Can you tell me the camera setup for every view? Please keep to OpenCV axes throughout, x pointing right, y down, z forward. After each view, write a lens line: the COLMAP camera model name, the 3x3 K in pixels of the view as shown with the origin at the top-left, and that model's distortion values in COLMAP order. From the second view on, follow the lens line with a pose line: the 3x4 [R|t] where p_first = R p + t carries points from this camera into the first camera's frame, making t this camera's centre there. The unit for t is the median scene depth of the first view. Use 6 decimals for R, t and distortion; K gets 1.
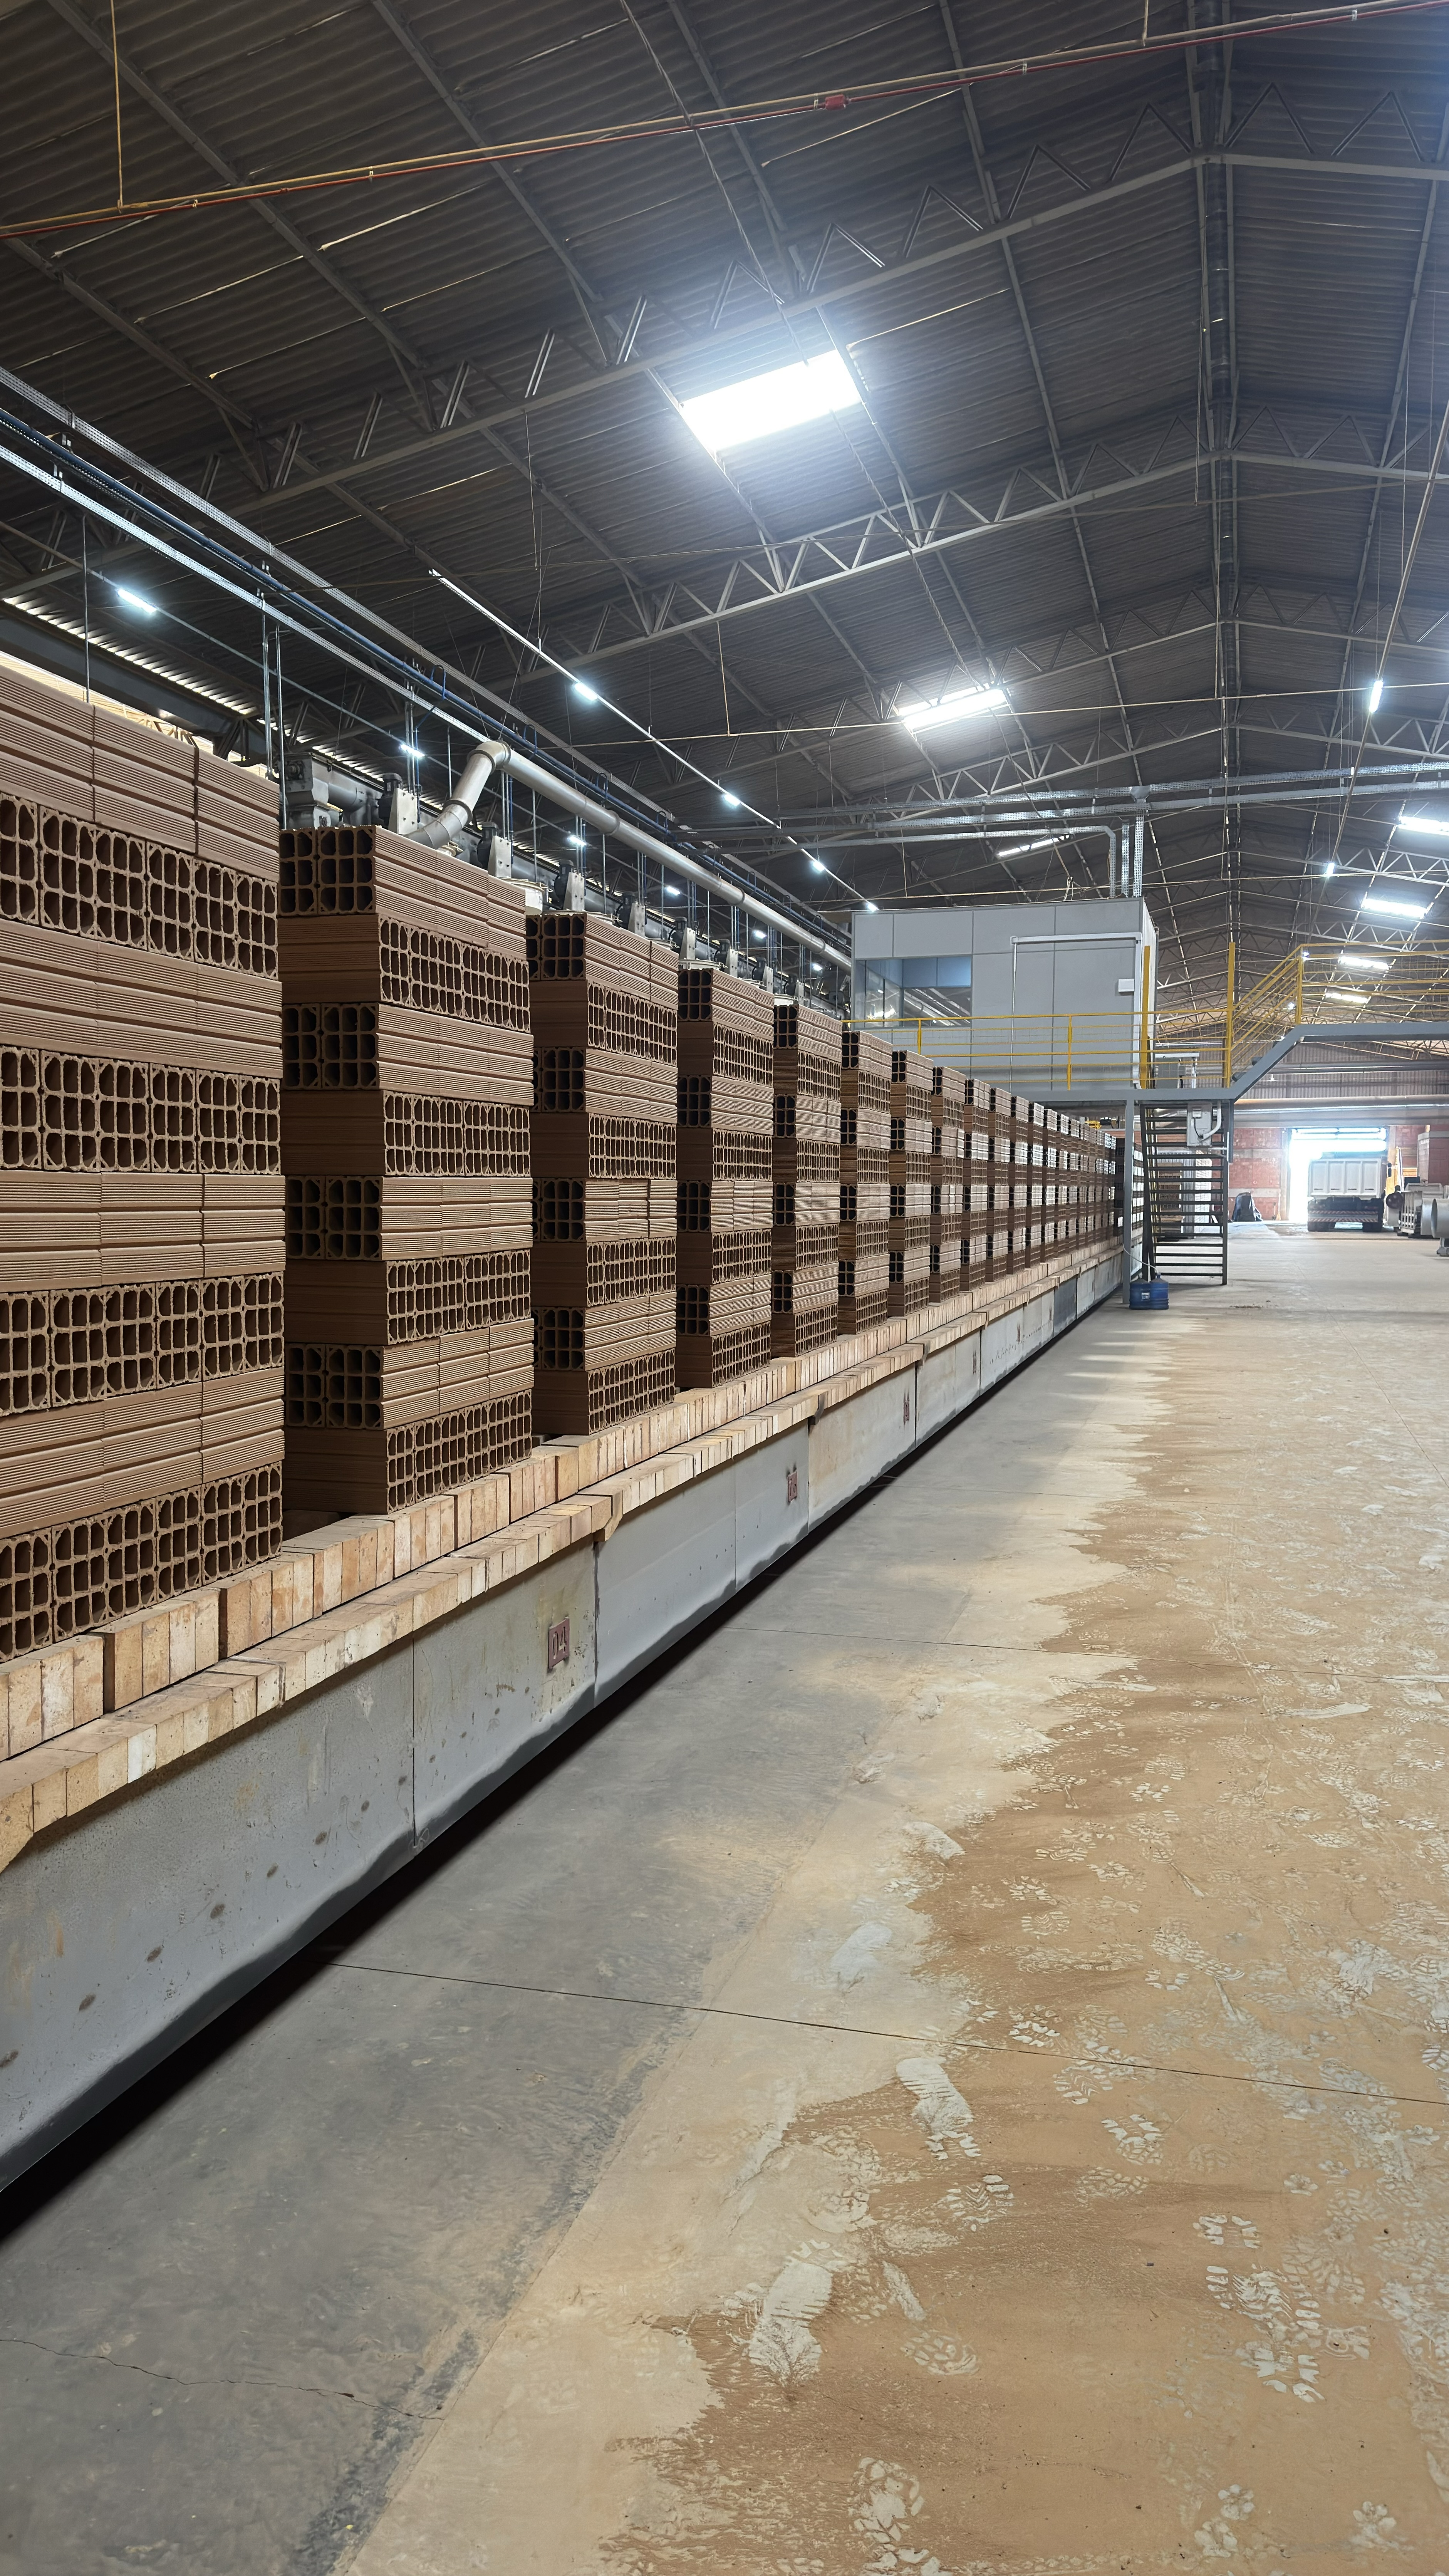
lens RADIAL K [[1813.7, 0, 733.6], [0, 1813.7, 1295.8], [0, 0, 1]] dist [0.045254, -0.078490]
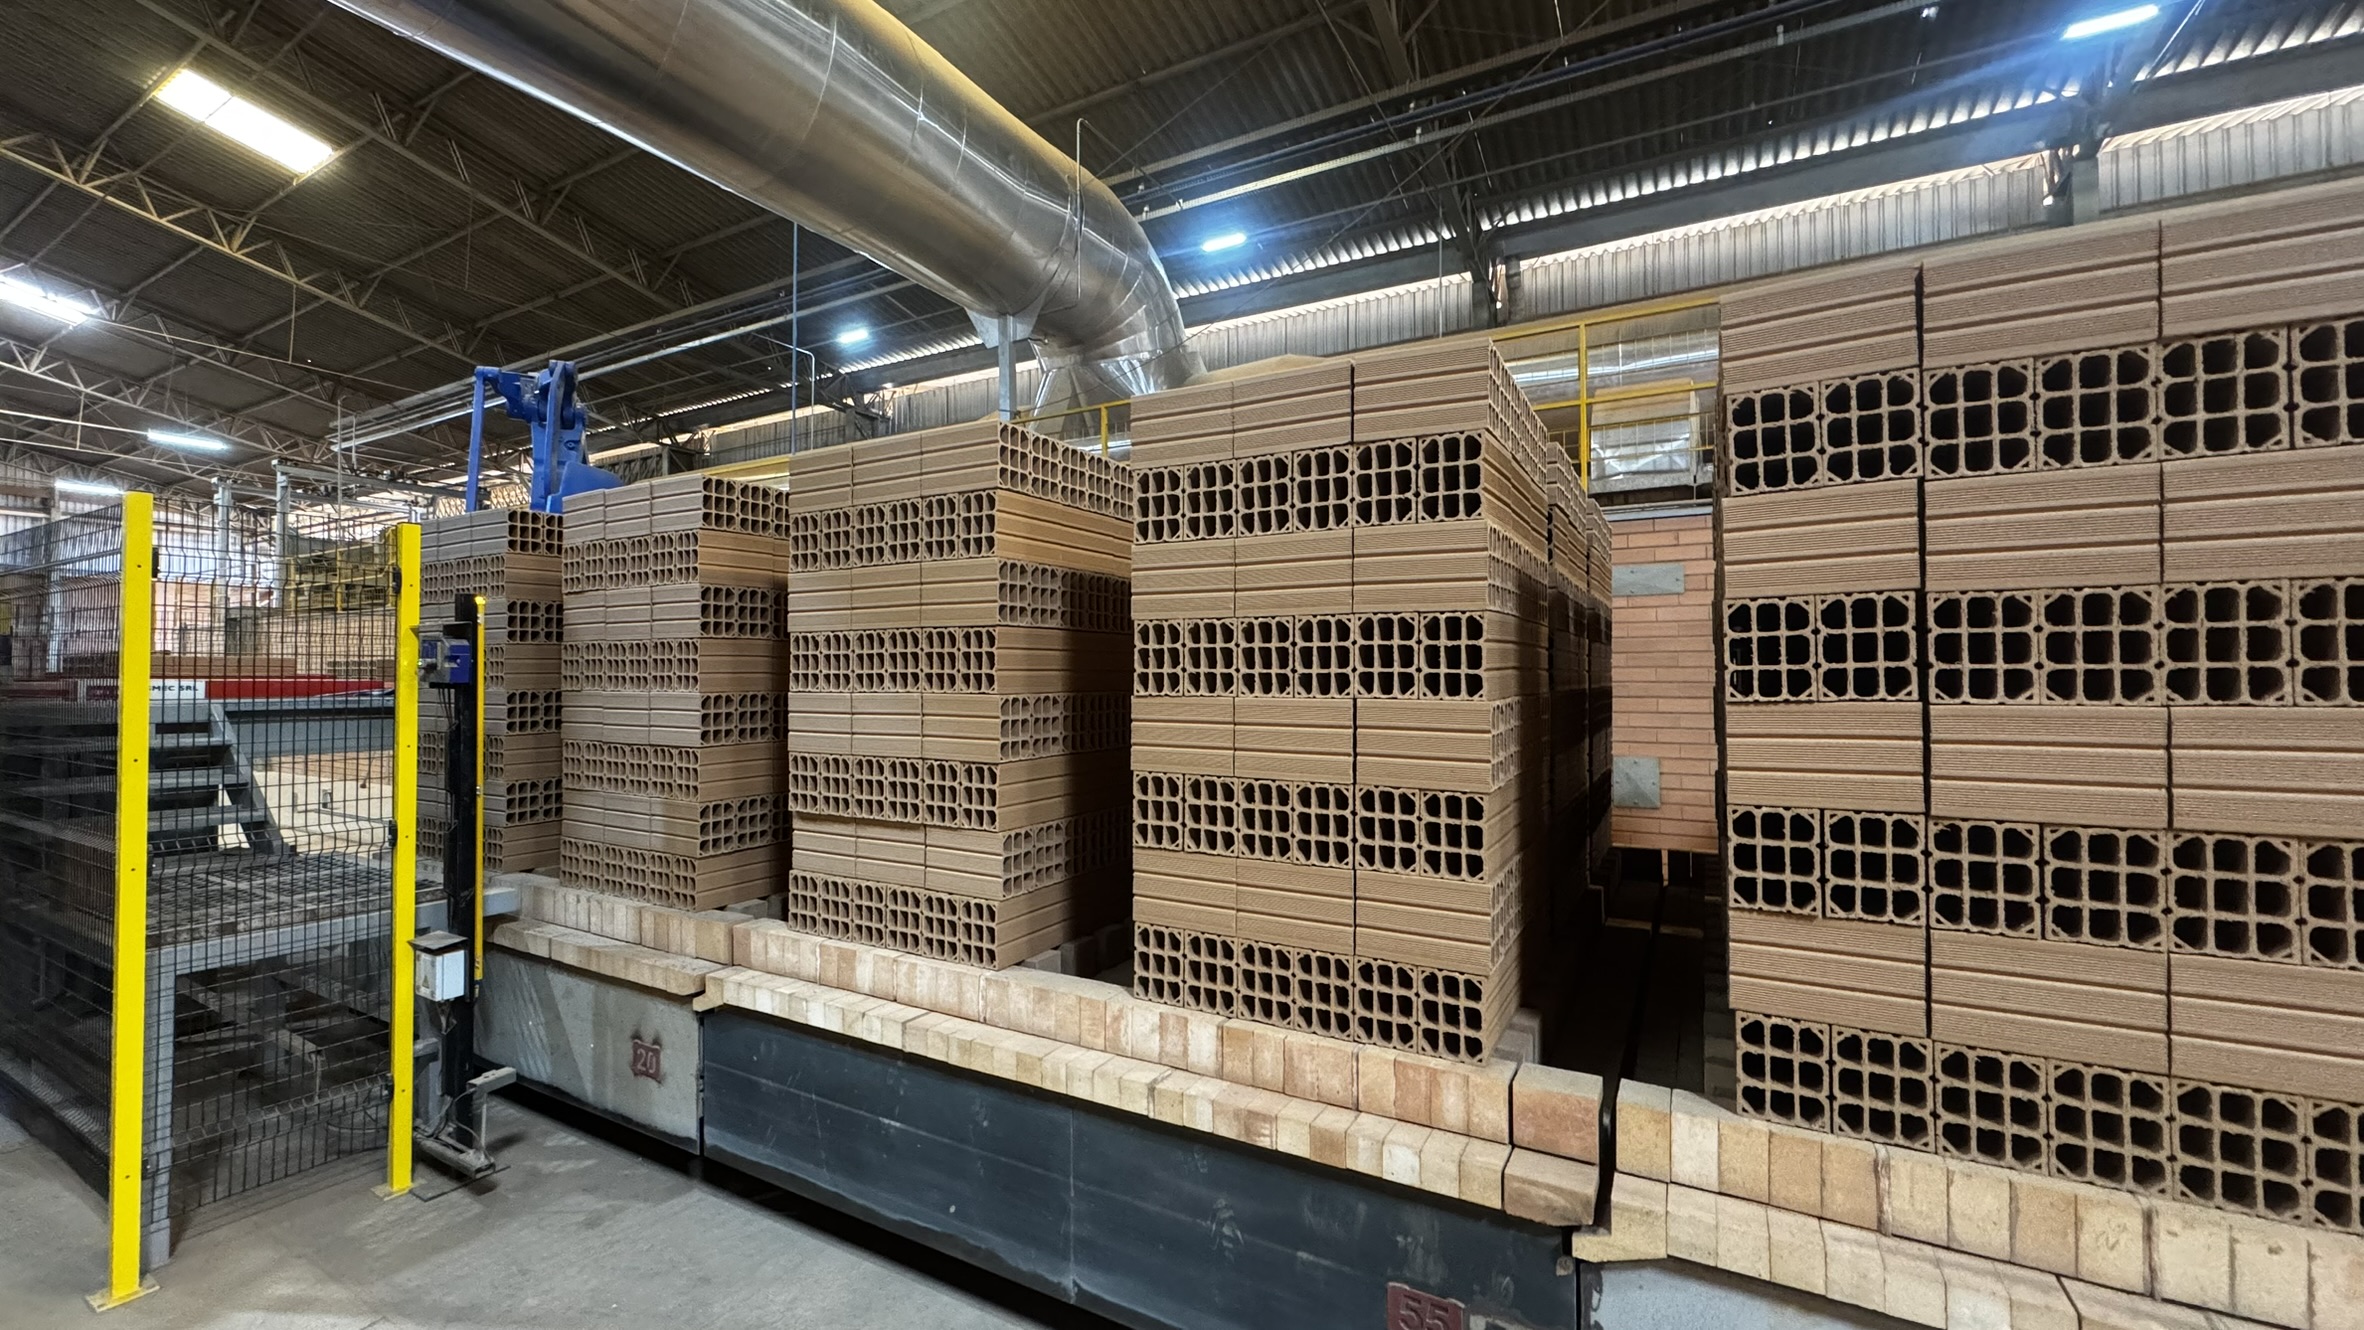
lens RADIAL K [[941.0, 0, 1192.6], [0, 941.0, 652.5], [0, 0, 1]] dist [-0.021647, 0.004319]
pose [[-0.196891, -0.027991, -0.980026, 0.240817], [-0.076659, 0.996972, -0.013074, -0.056243], [0.977424, 0.072554, -0.198441, 0.704884]]
